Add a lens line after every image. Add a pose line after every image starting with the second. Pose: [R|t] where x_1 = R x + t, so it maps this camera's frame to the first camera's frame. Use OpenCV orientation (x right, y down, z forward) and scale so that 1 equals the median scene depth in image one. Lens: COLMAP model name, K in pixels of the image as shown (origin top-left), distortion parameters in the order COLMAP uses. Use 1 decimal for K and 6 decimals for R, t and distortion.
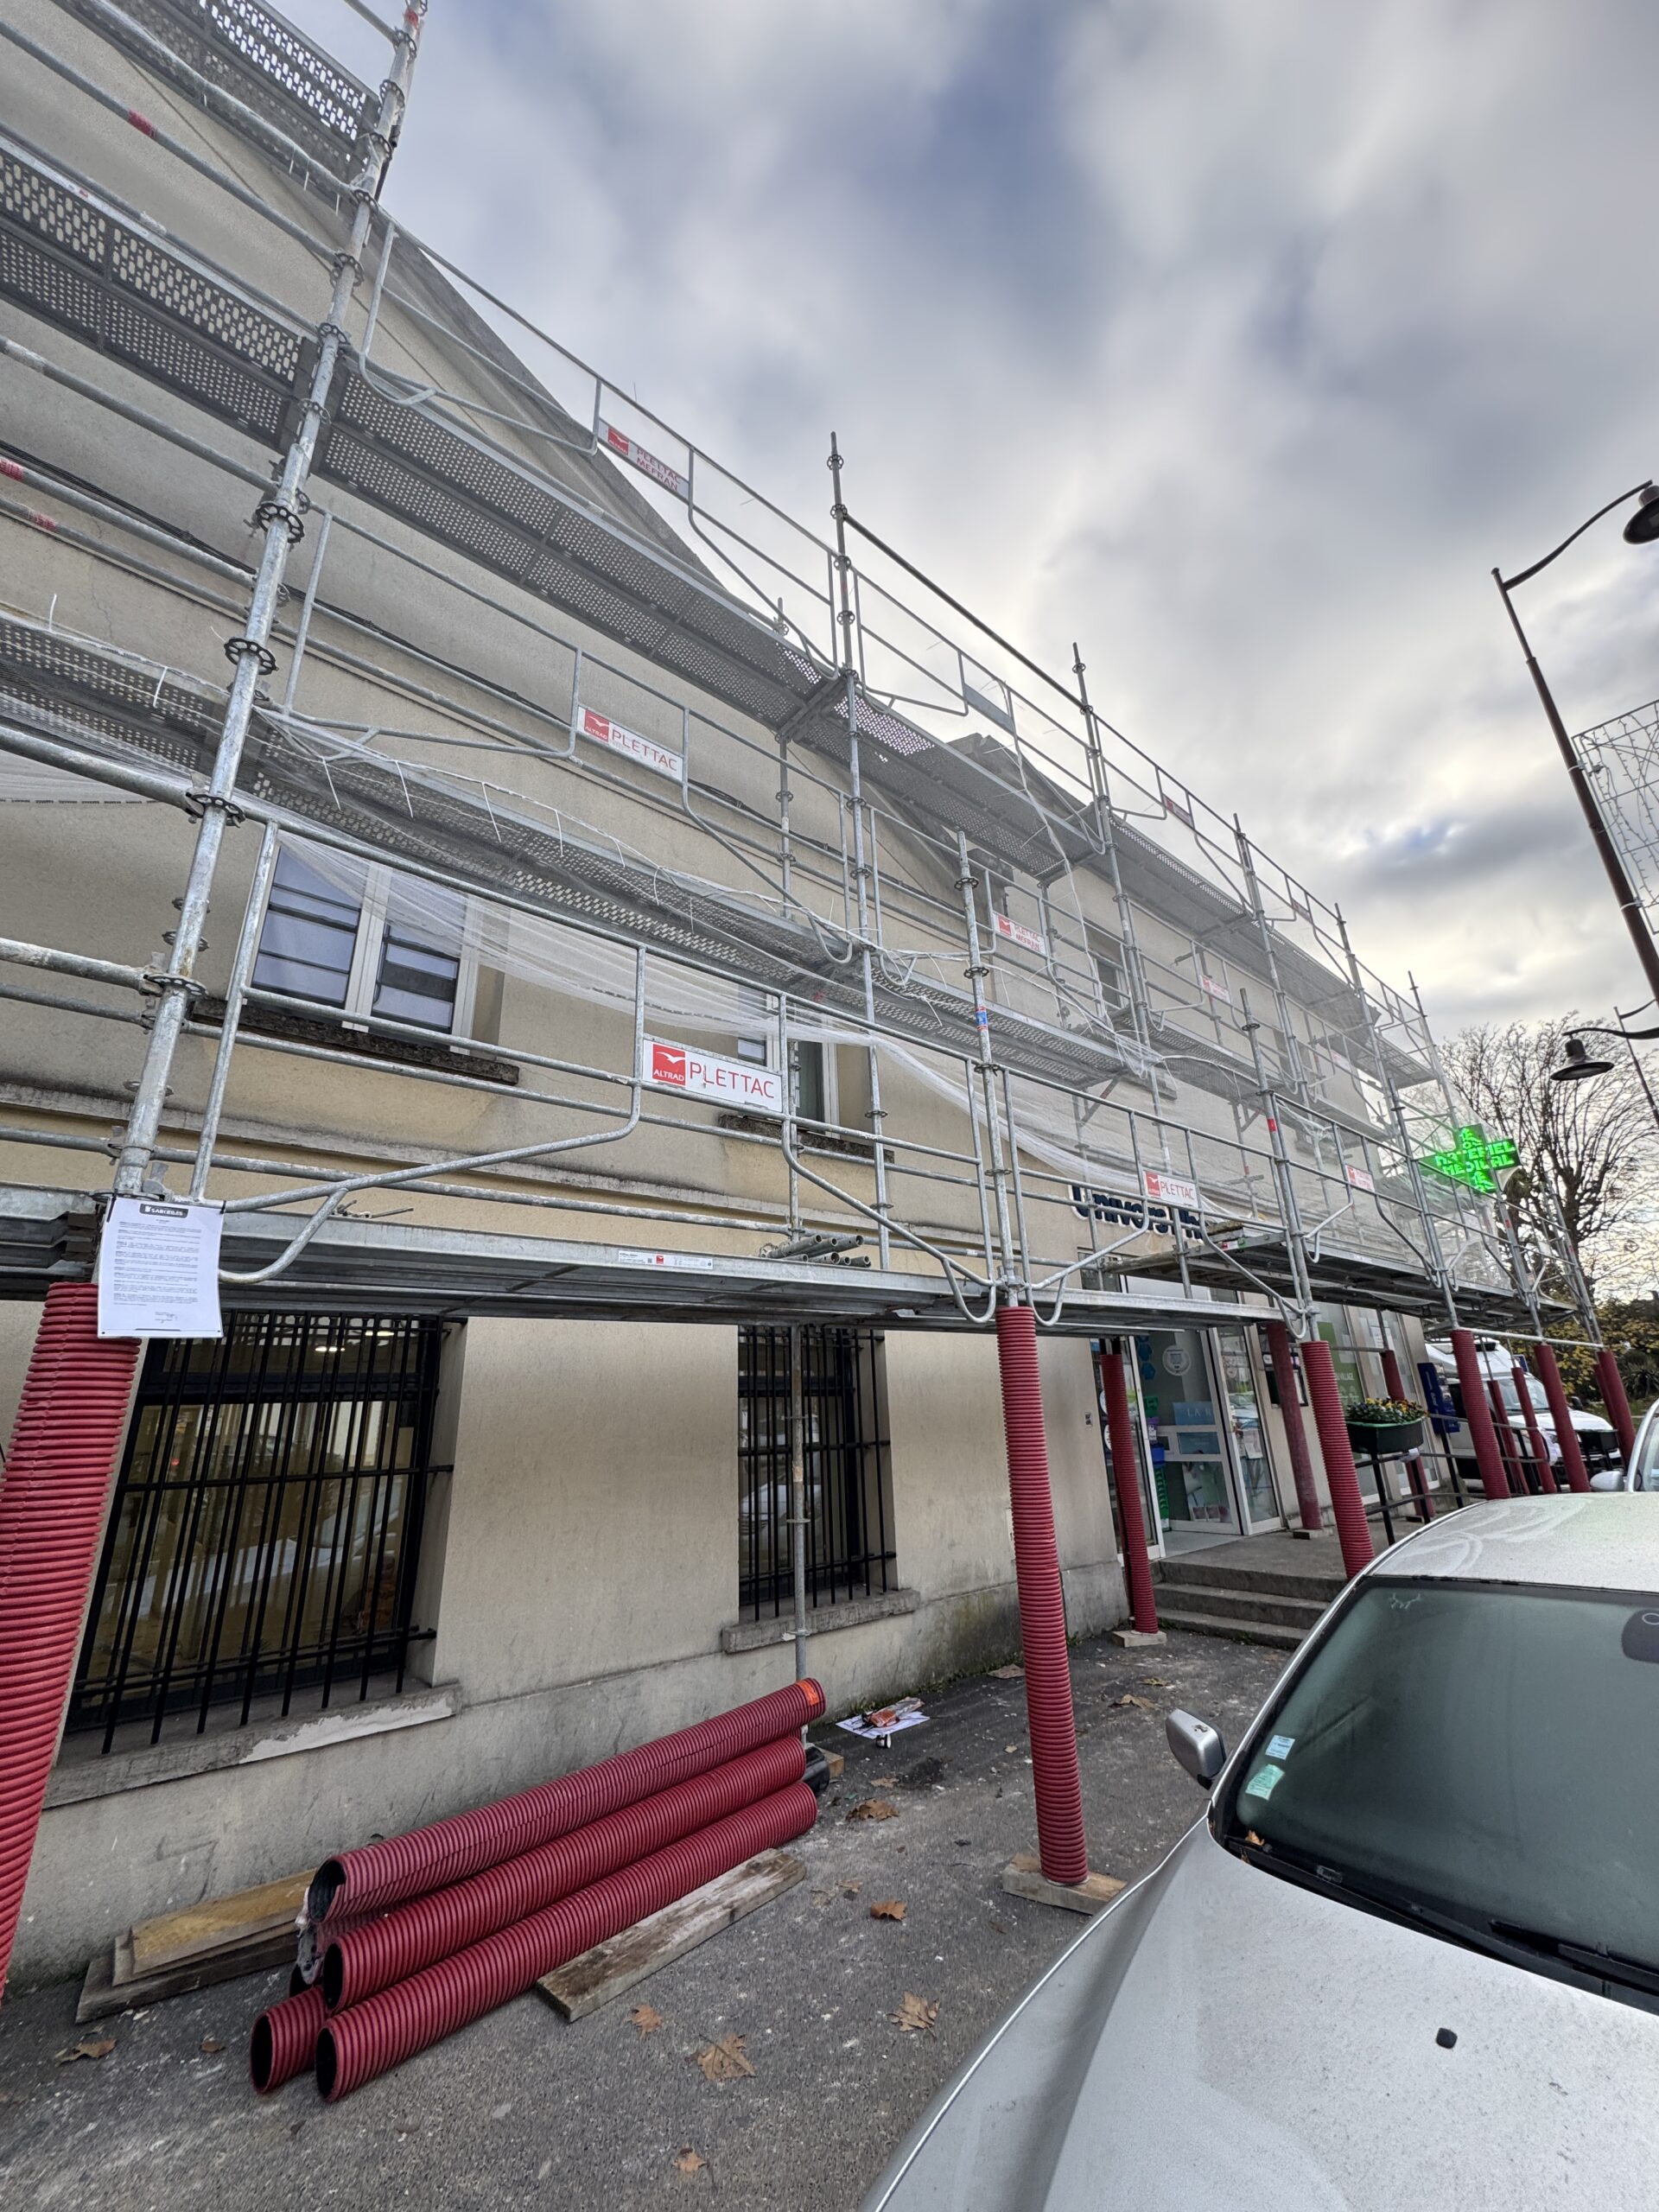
lens RADIAL K [[874.7, 0, 831.9], [0, 874.7, 1108.3], [0, 0, 1]] dist [-0.003826, -0.000266]
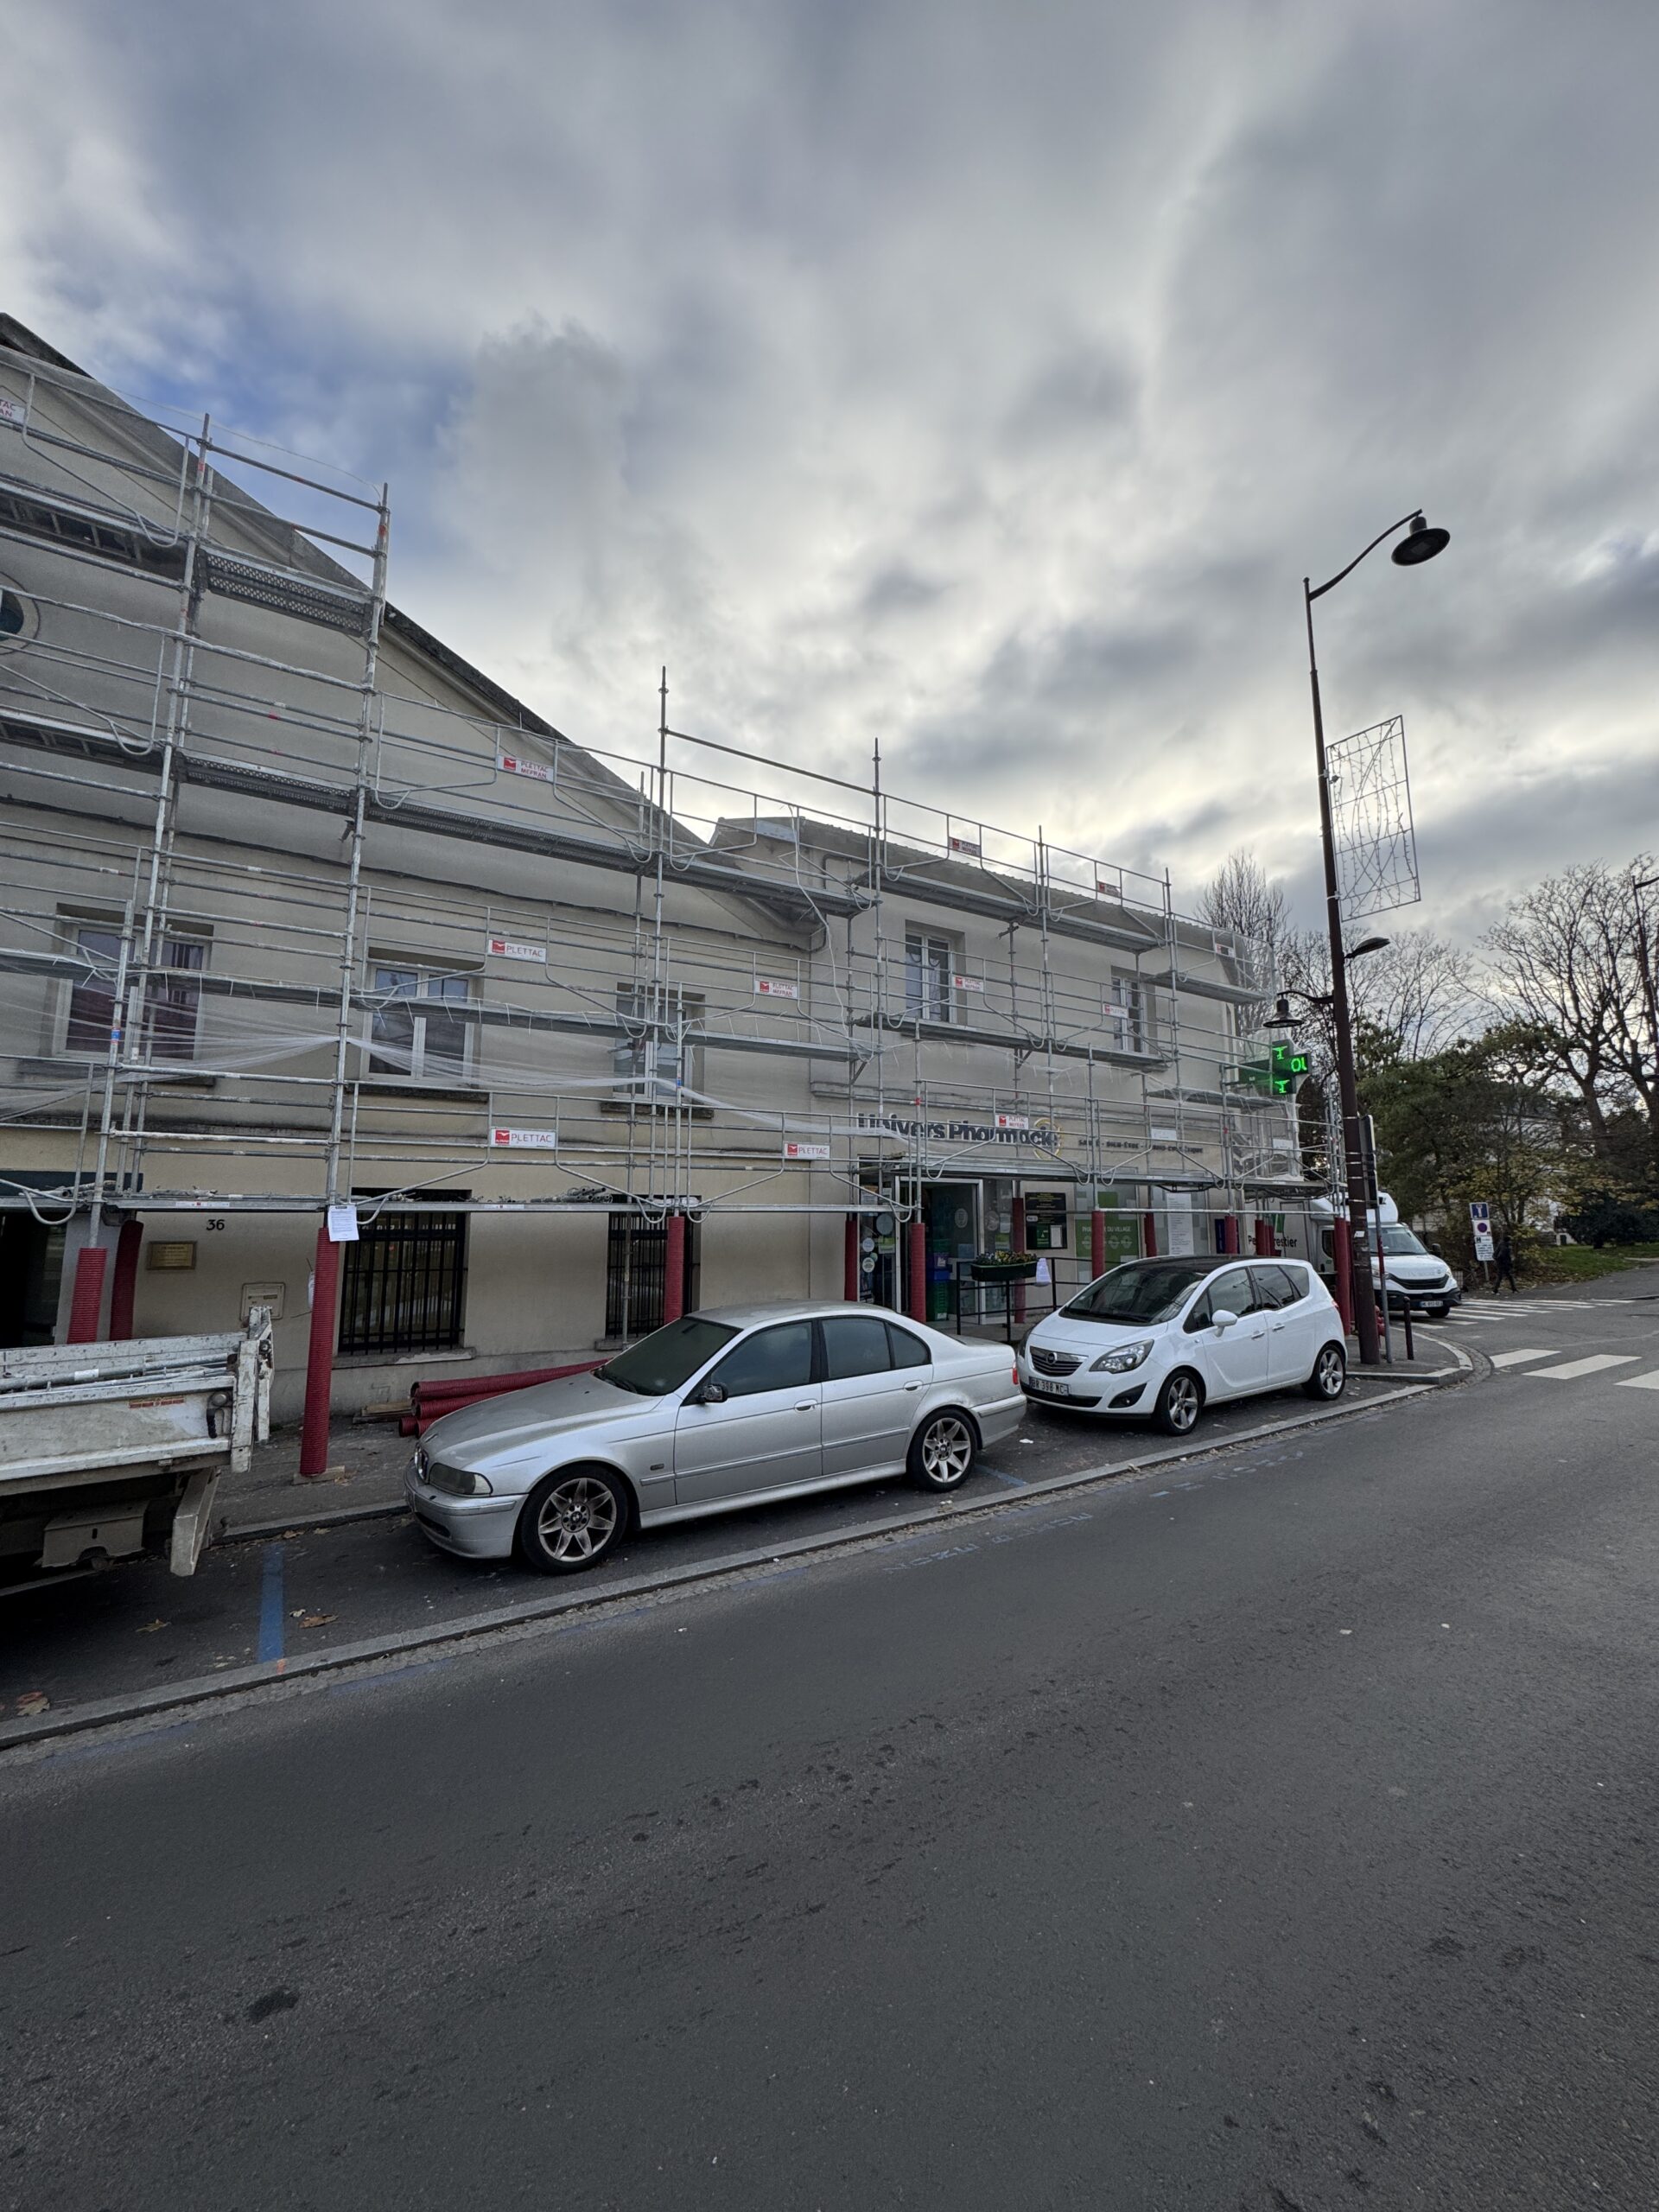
lens RADIAL K [[874.7, 0, 831.9], [0, 874.7, 1108.3], [0, 0, 1]] dist [-0.003826, -0.000266]
pose [[0.986101, 0.013220, -0.165619, 1.232707], [0.021618, 0.978146, 0.206793, -0.653940], [0.164733, -0.207499, 0.964265, -1.397254]]
